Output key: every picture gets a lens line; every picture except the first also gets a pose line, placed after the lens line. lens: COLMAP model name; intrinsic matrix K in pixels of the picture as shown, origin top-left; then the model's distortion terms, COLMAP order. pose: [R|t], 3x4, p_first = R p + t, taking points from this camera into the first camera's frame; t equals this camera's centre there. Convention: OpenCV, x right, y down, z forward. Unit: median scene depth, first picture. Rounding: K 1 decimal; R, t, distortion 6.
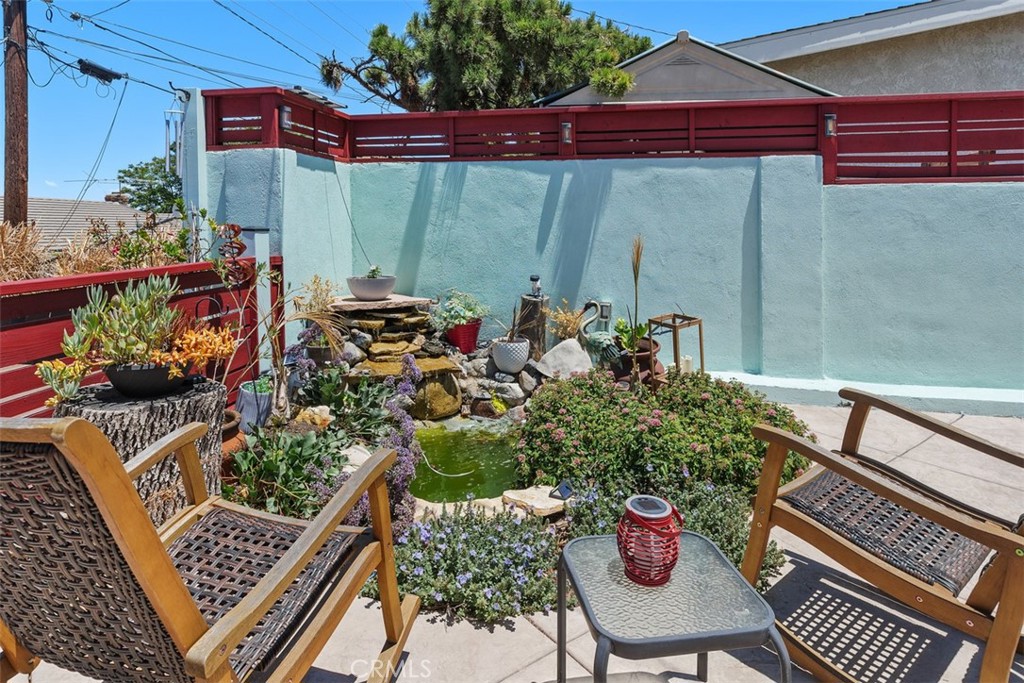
lens RADIAL K [[596.4, 0, 496.9], [0, 596.4, 237.0], [0, 0, 1]] dist [0.001530, -0.000329]
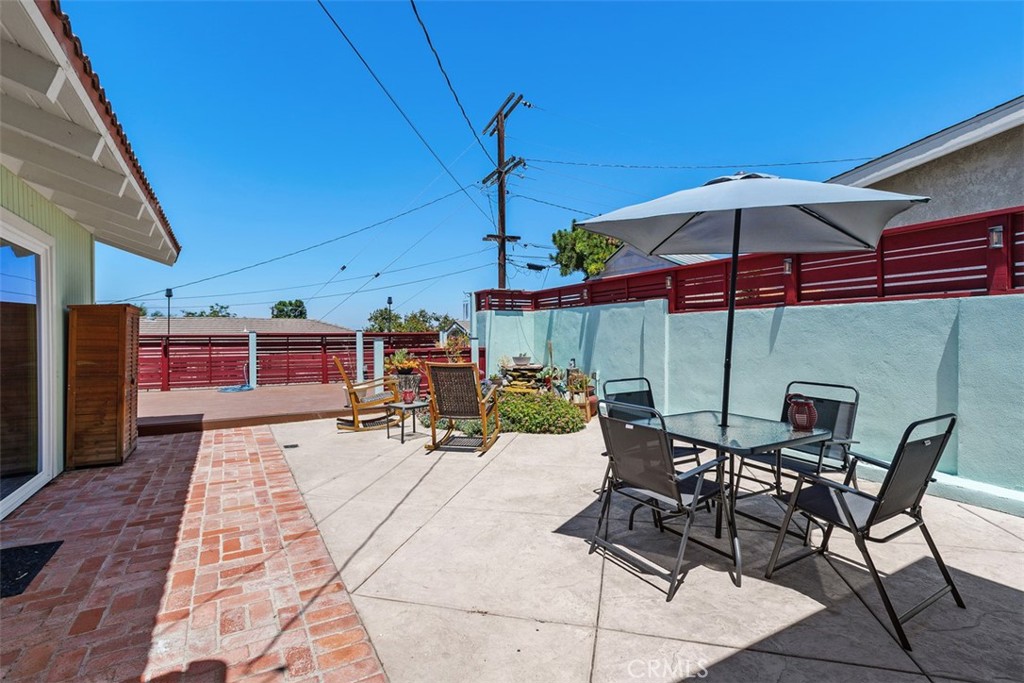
lens RADIAL K [[468.3, 0, 510.3], [0, 468.3, 342.1], [0, 0, 1]] dist [-0.001143, -0.000023]
pose [[0.621915, 0.004049, -0.783074, 1.286148], [-0.011716, 0.999923, -0.004134, 0.012654], [0.782997, 0.011746, 0.621915, -0.287415]]
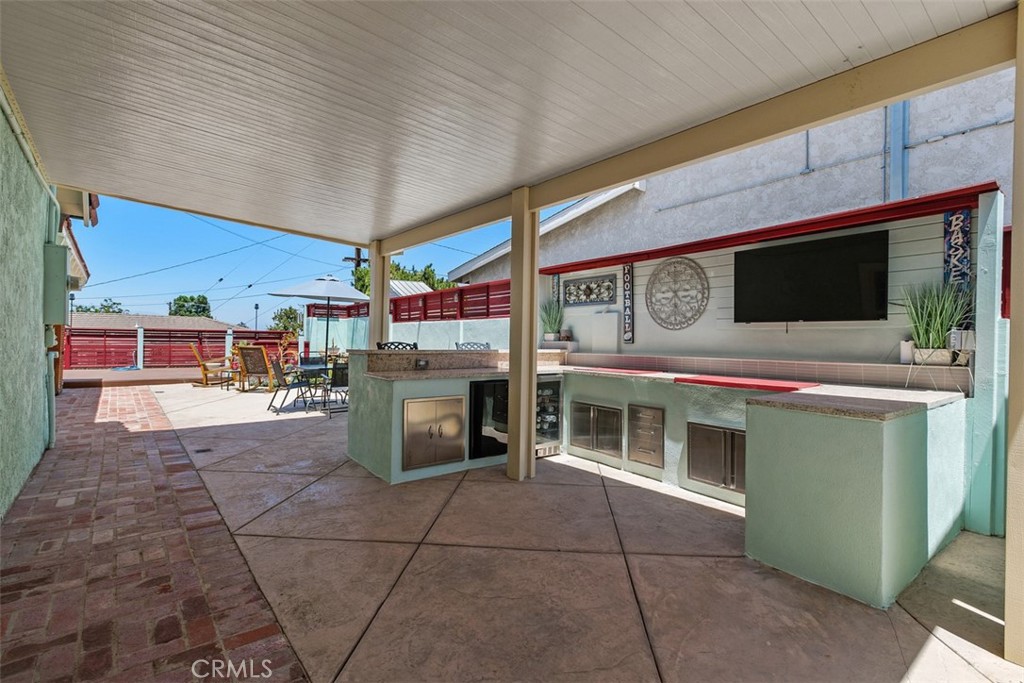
lens RADIAL K [[468.3, 0, 508.2], [0, 468.3, 339.8], [0, 0, 1]] dist [-0.001143, -0.000023]
pose [[0.732993, 0.008556, -0.680182, 2.629654], [-0.029808, 0.999364, -0.019551, 0.038767], [0.679583, 0.034605, 0.732782, -0.468816]]
